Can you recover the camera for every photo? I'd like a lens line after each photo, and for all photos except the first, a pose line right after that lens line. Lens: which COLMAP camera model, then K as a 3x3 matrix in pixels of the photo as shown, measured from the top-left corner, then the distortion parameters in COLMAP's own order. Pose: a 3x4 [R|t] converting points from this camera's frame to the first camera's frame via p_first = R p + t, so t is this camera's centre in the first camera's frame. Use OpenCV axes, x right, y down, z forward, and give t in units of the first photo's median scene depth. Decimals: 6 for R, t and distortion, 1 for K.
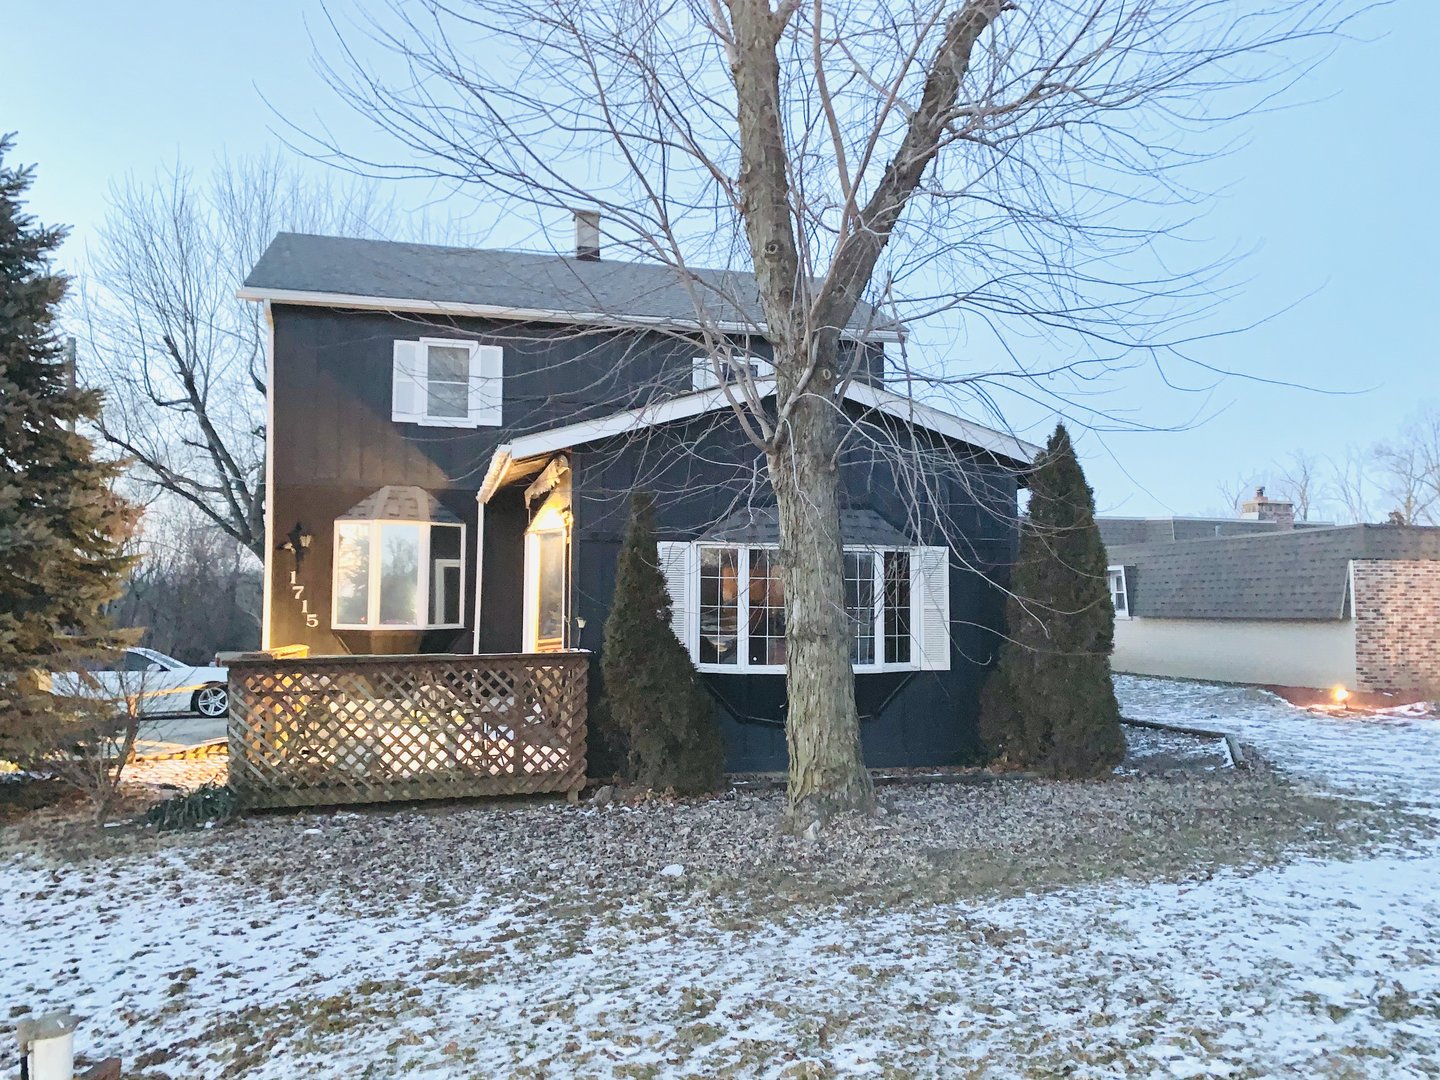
lens RADIAL K [[1113.8, 0, 726.2], [0, 1113.8, 527.1], [0, 0, 1]] dist [0.042836, -0.049472]
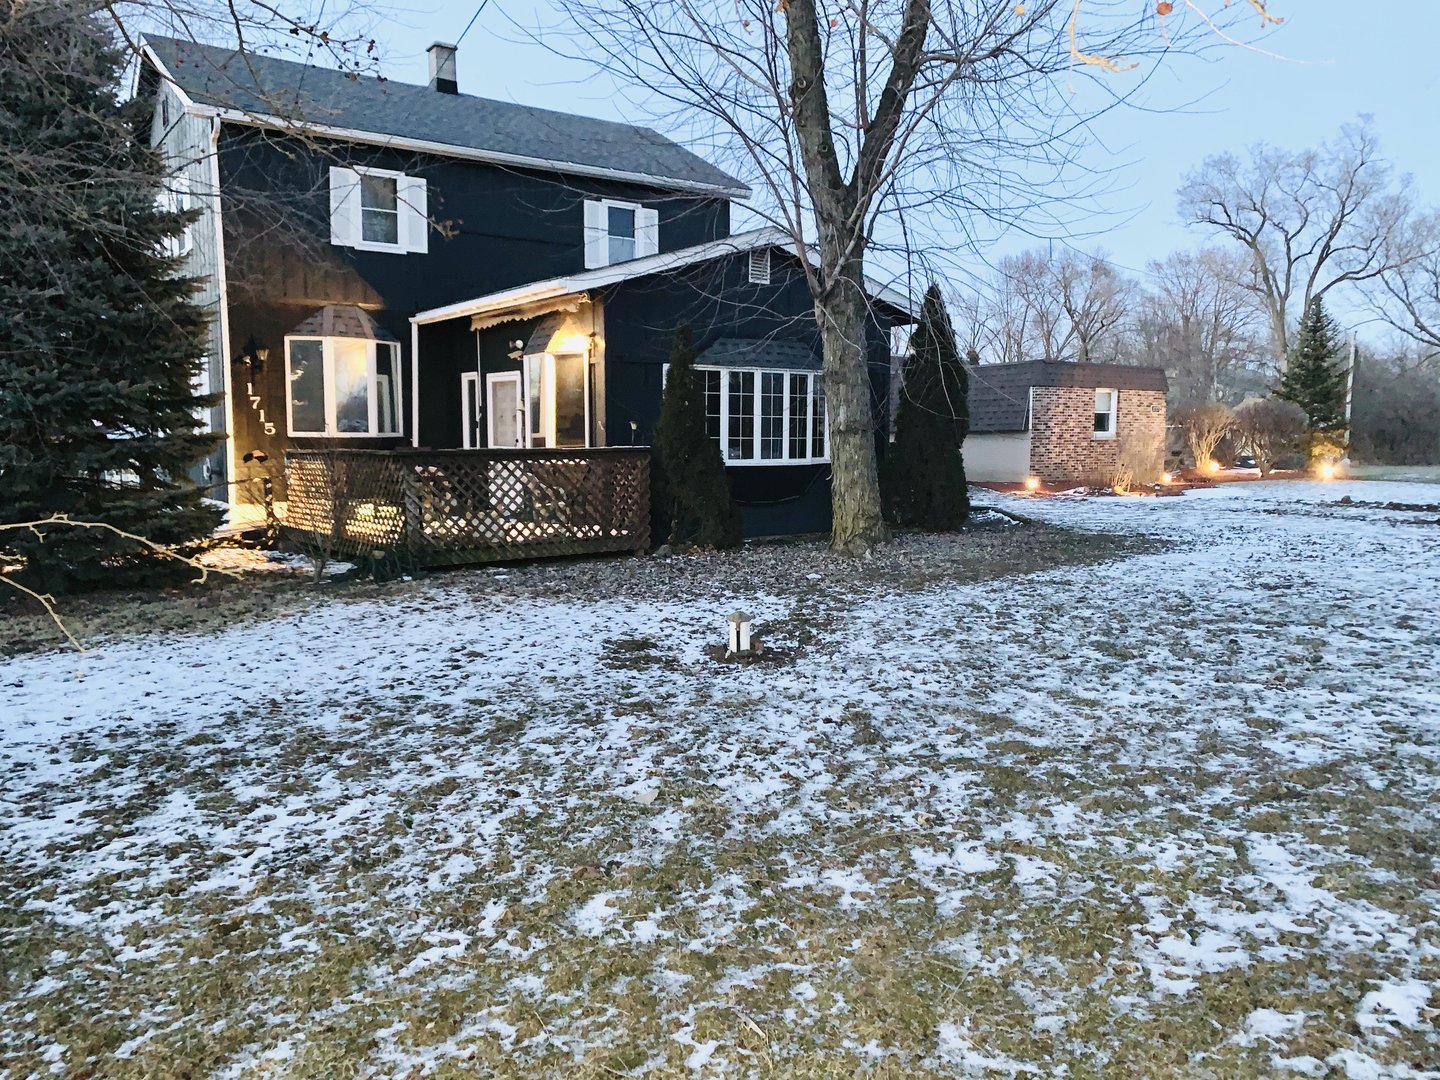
lens RADIAL K [[1113.8, 0, 711.8], [0, 1113.8, 536.6], [0, 0, 1]] dist [0.042836, -0.049472]
pose [[0.937954, -0.033008, 0.345186, -0.348818], [-0.023365, 0.987181, 0.157886, 0.004899], [-0.345973, -0.156155, 0.925159, -0.179080]]
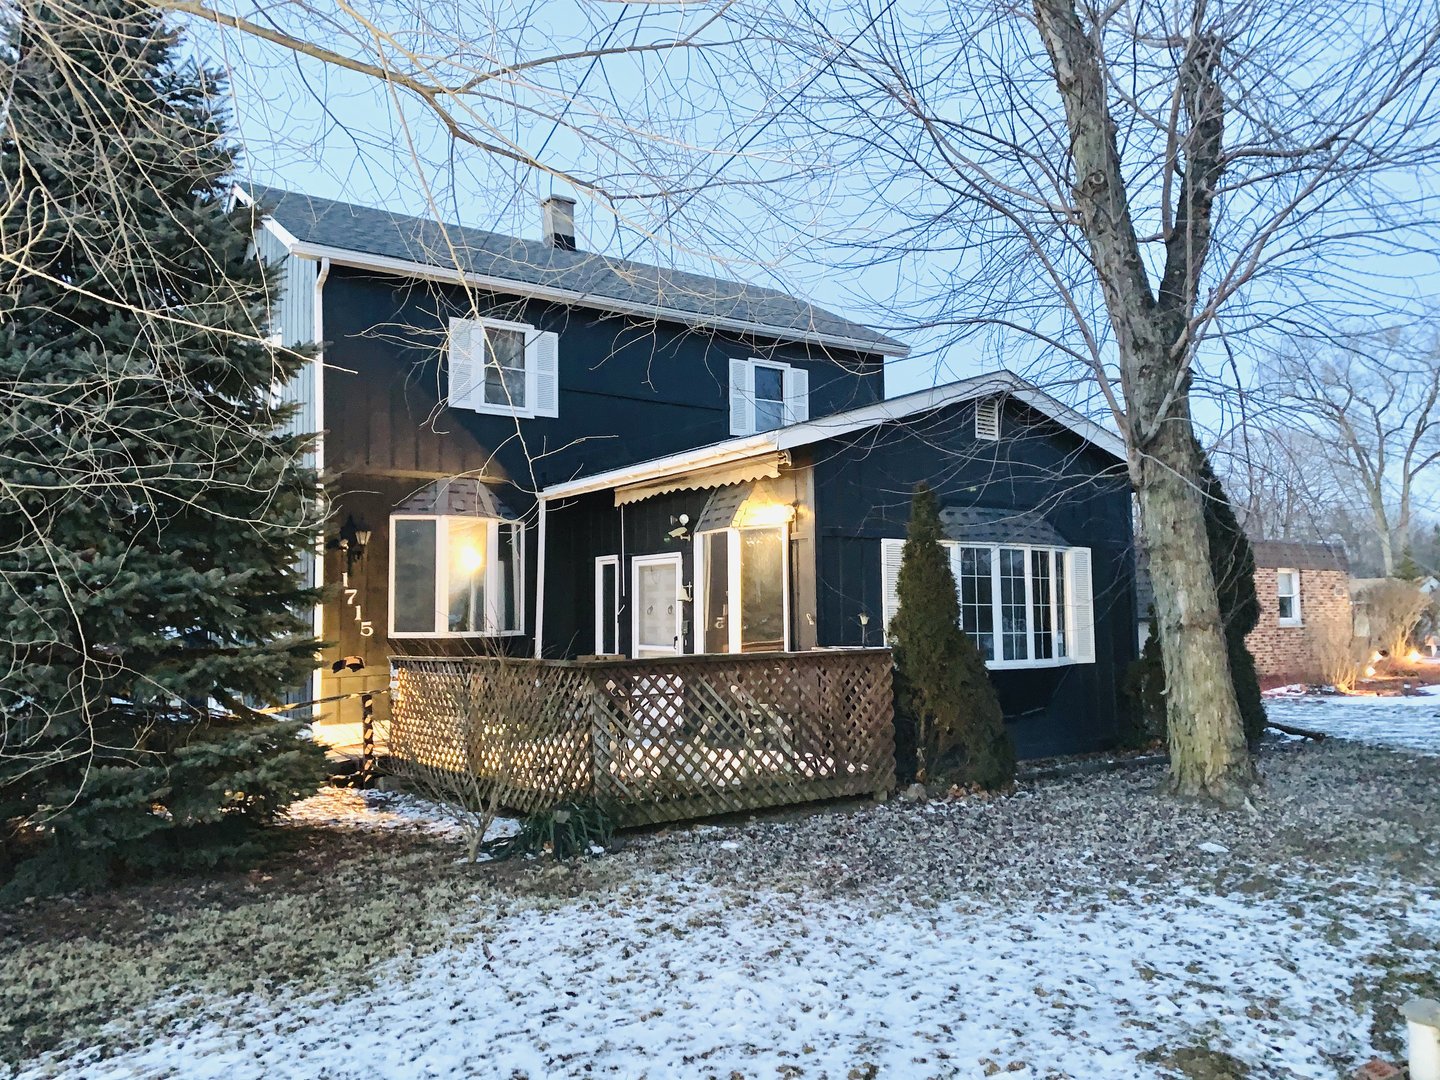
lens RADIAL K [[1113.8, 0, 712.3], [0, 1113.8, 538.8], [0, 0, 1]] dist [0.042836, -0.049472]
pose [[0.945452, 0.011752, 0.325549, -0.403020], [-0.010339, 0.999928, -0.006071, 0.015672], [-0.325597, 0.002375, 0.945506, 0.083024]]
